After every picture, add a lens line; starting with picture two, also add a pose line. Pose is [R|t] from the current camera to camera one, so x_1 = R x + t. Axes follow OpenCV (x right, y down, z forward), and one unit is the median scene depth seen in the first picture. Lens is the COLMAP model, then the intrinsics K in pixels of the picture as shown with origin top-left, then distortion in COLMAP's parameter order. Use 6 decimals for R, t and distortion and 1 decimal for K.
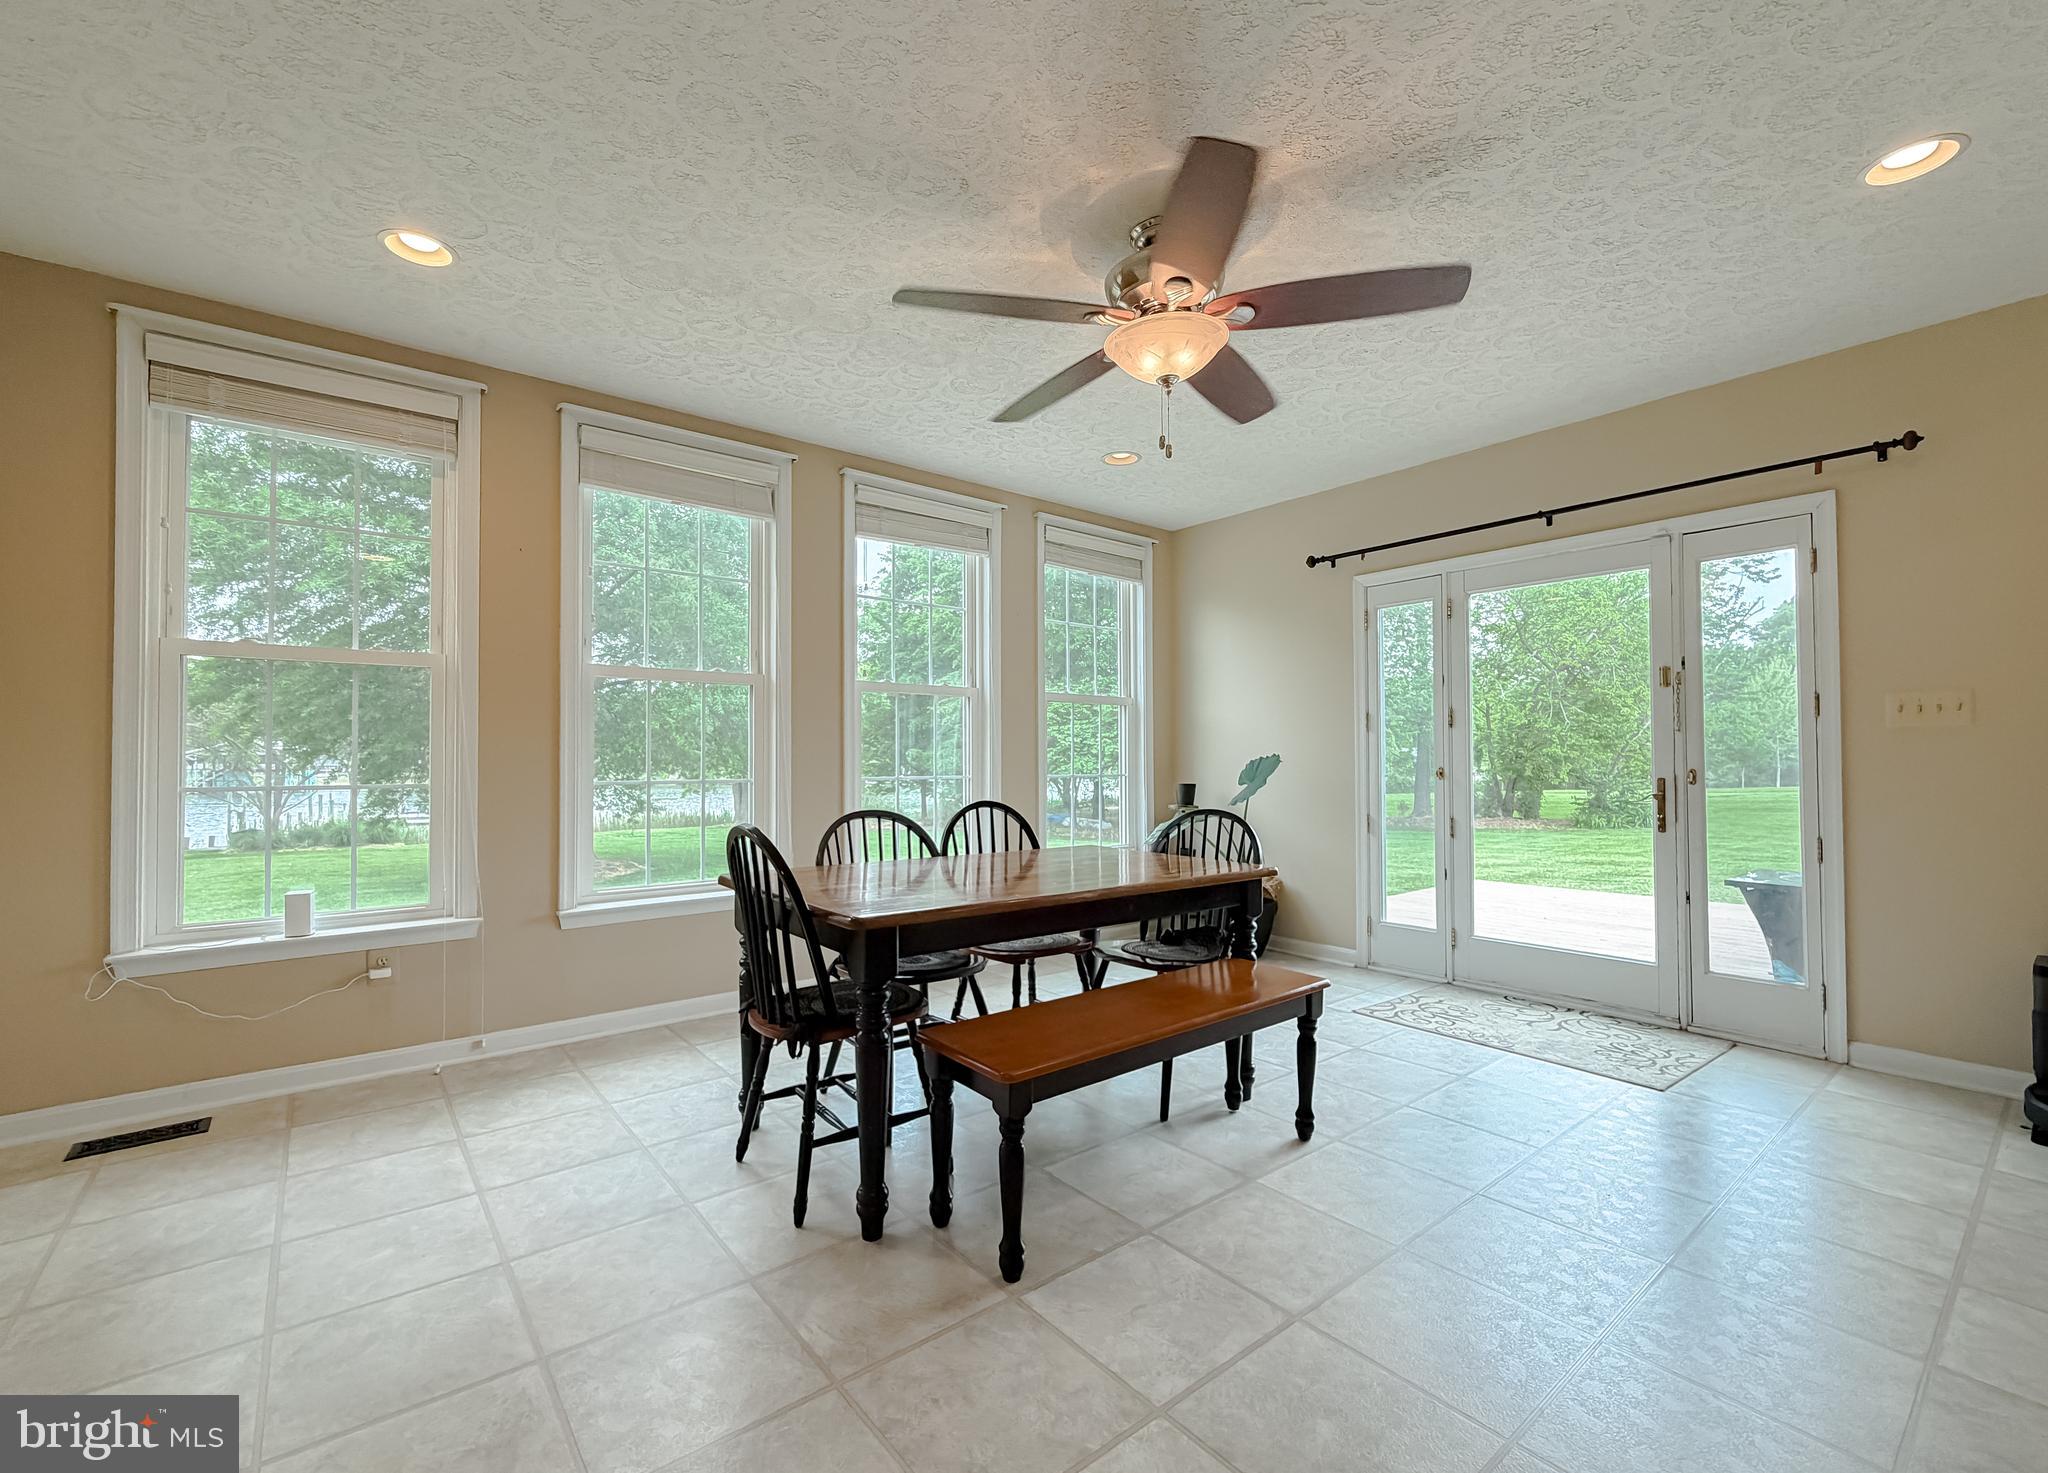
lens RADIAL K [[857.6, 0, 1018.0], [0, 857.6, 718.0], [0, 0, 1]] dist [0.003662, -0.000115]
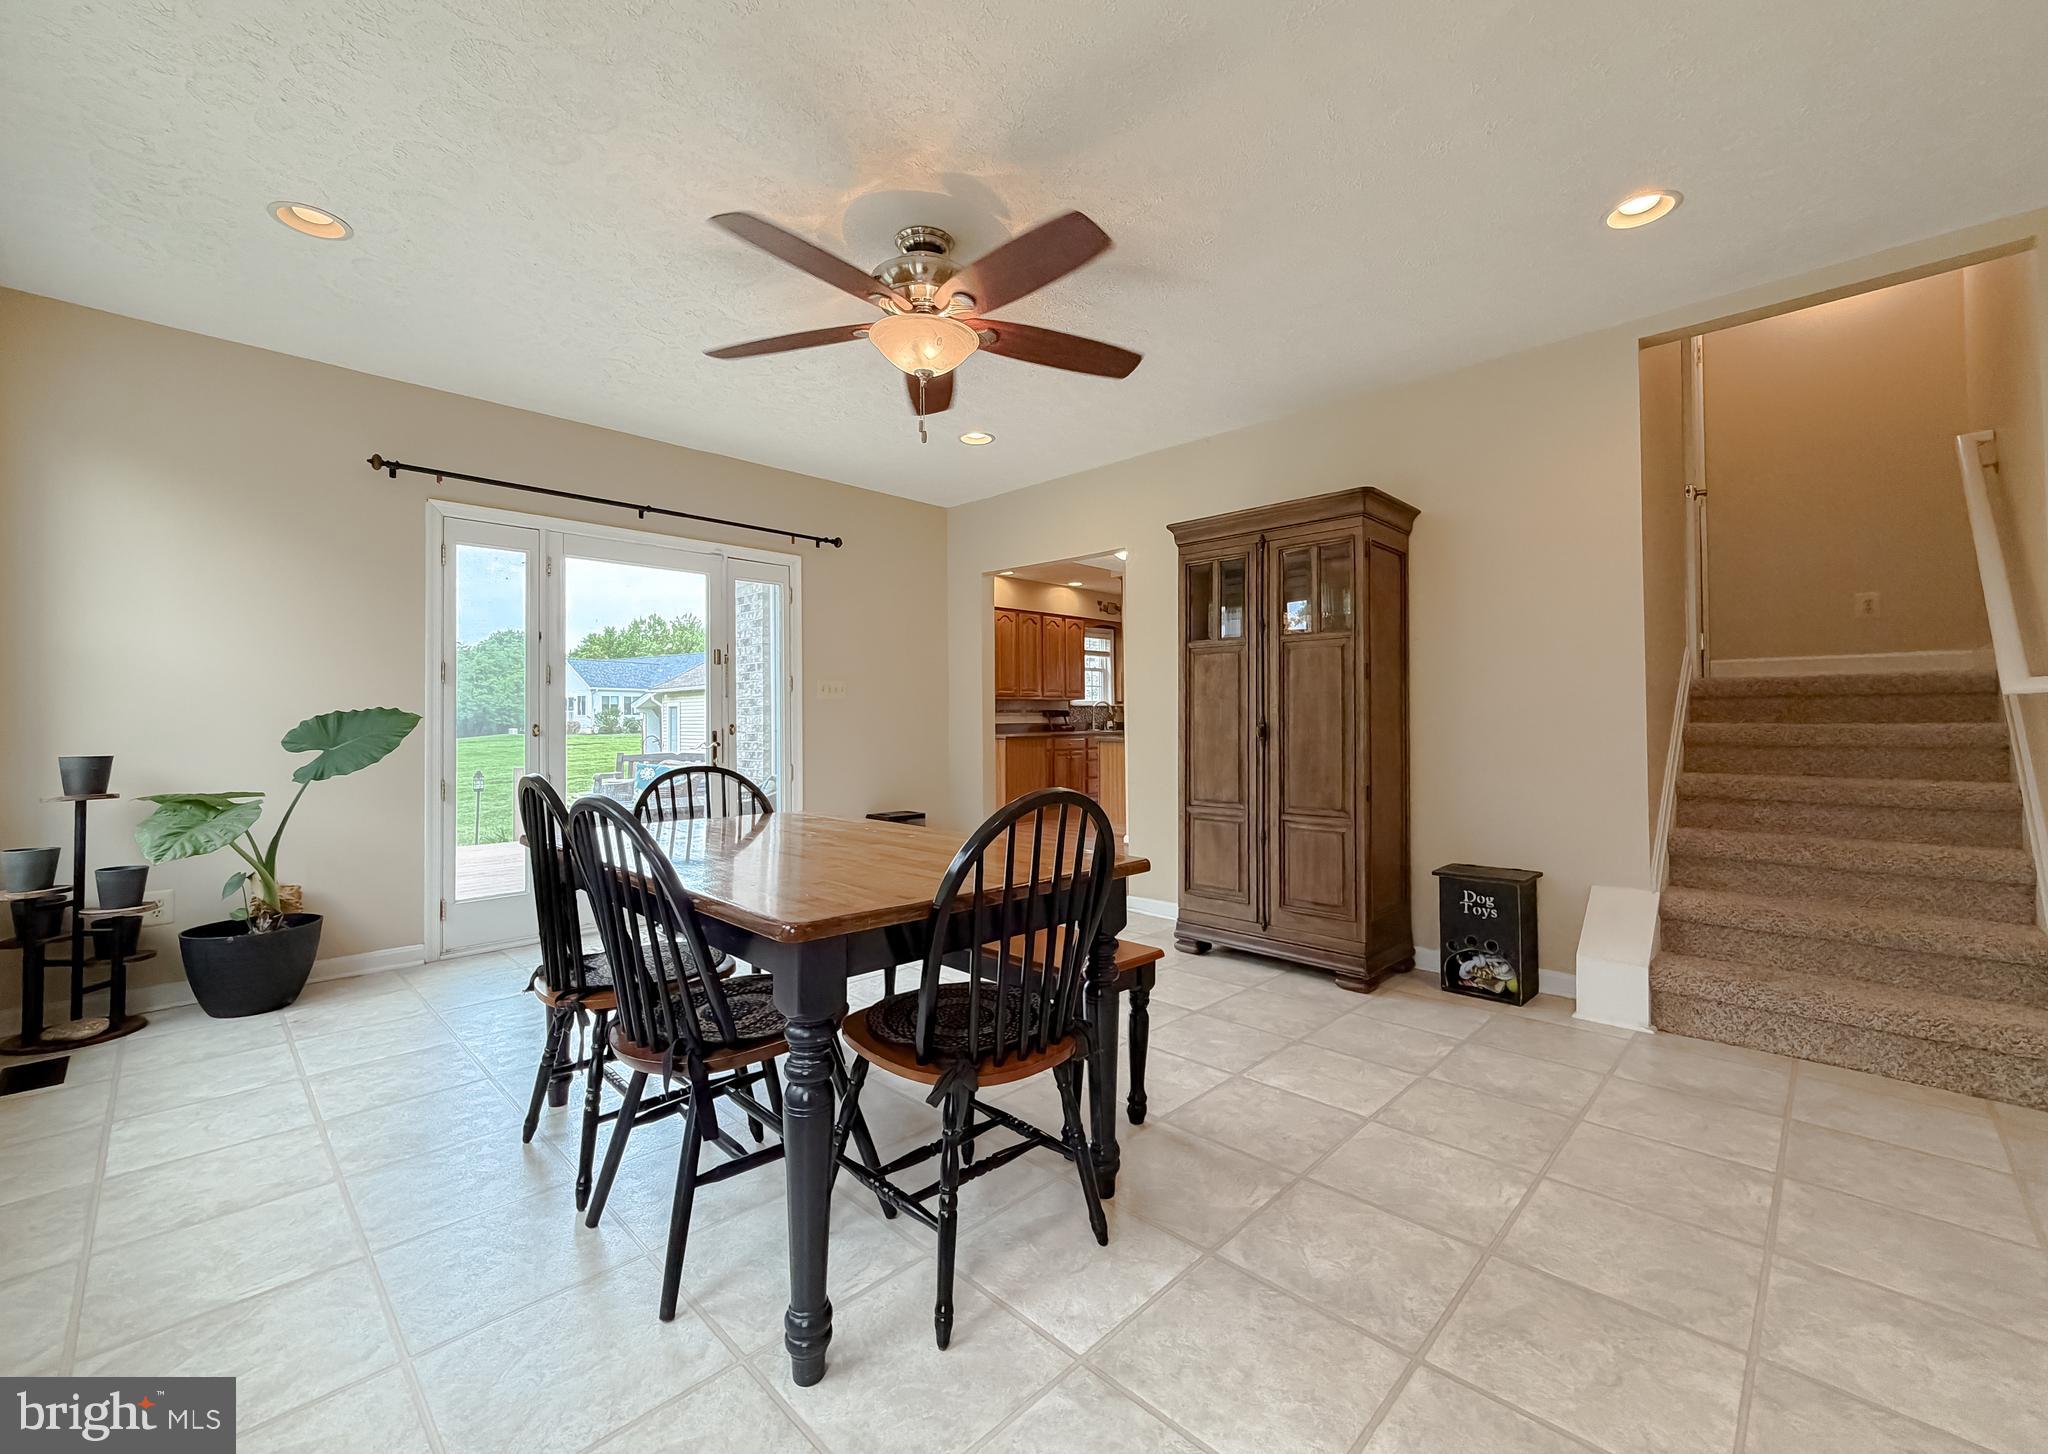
lens RADIAL K [[835.9, 0, 981.8], [0, 835.9, 718.2], [0, 0, 1]] dist [-0.000033, 0.000016]
pose [[-0.077678, 0.009551, 0.996933, -0.750252], [-0.045908, 0.998859, -0.013147, 0.057211], [-0.995921, -0.046788, -0.077151, 0.834331]]
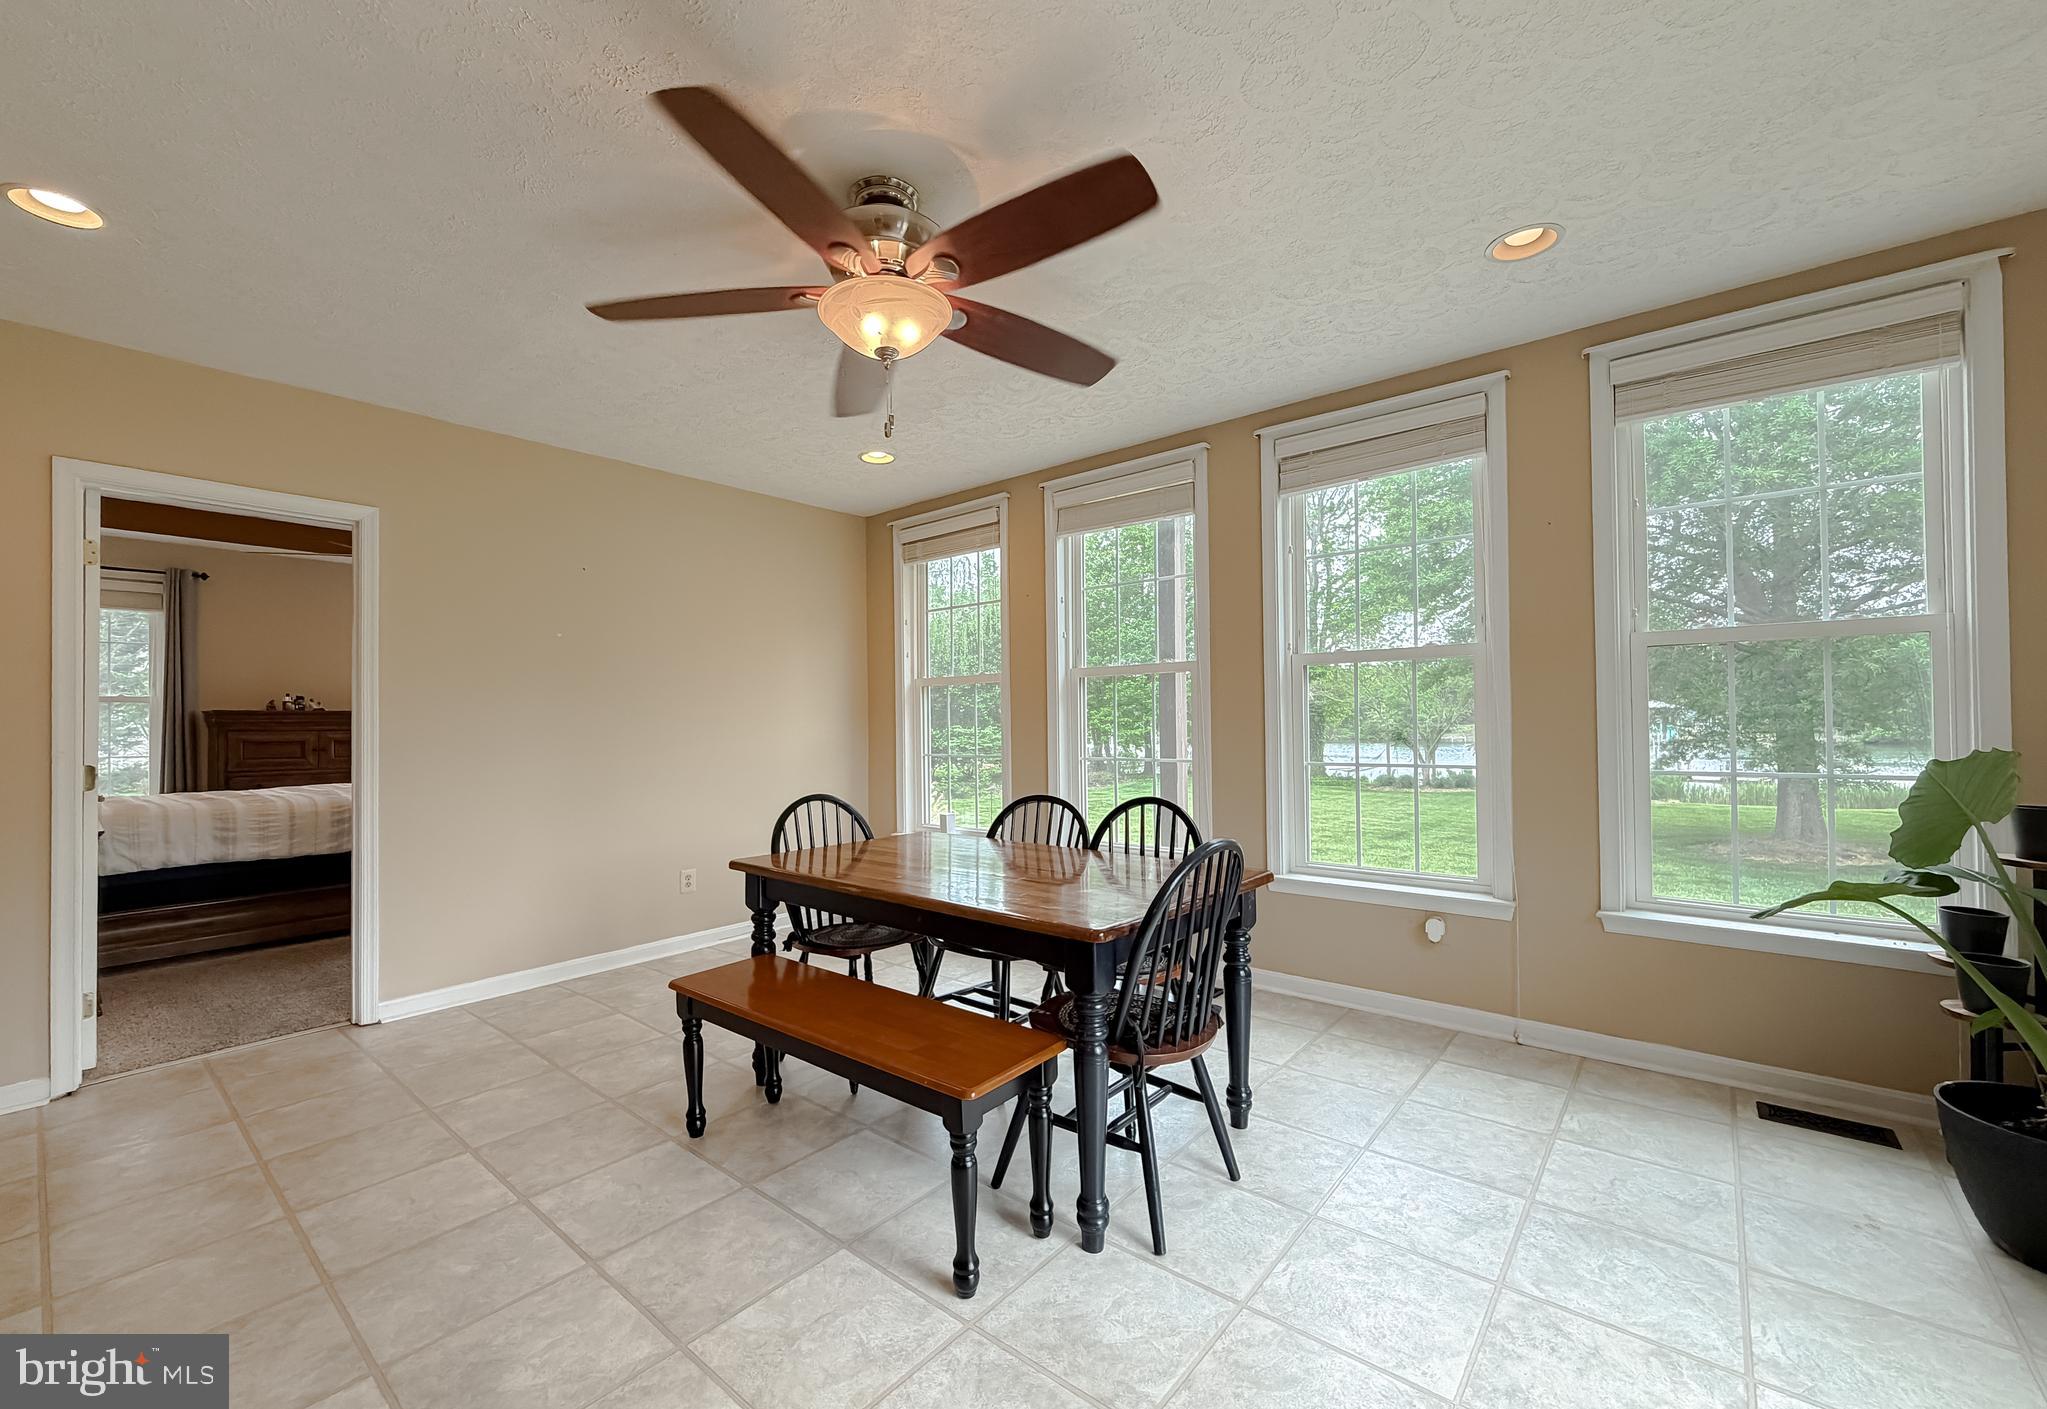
lens RADIAL K [[809.2, 0, 1024.0], [0, 809.2, 715.1], [0, 0, 1]] dist [-0.010649, -0.000155]
pose [[0.223203, -0.010359, -0.974717, 0.864658], [0.057930, 0.998317, 0.002656, -0.000953], [0.973049, -0.057058, 0.223427, 0.784009]]
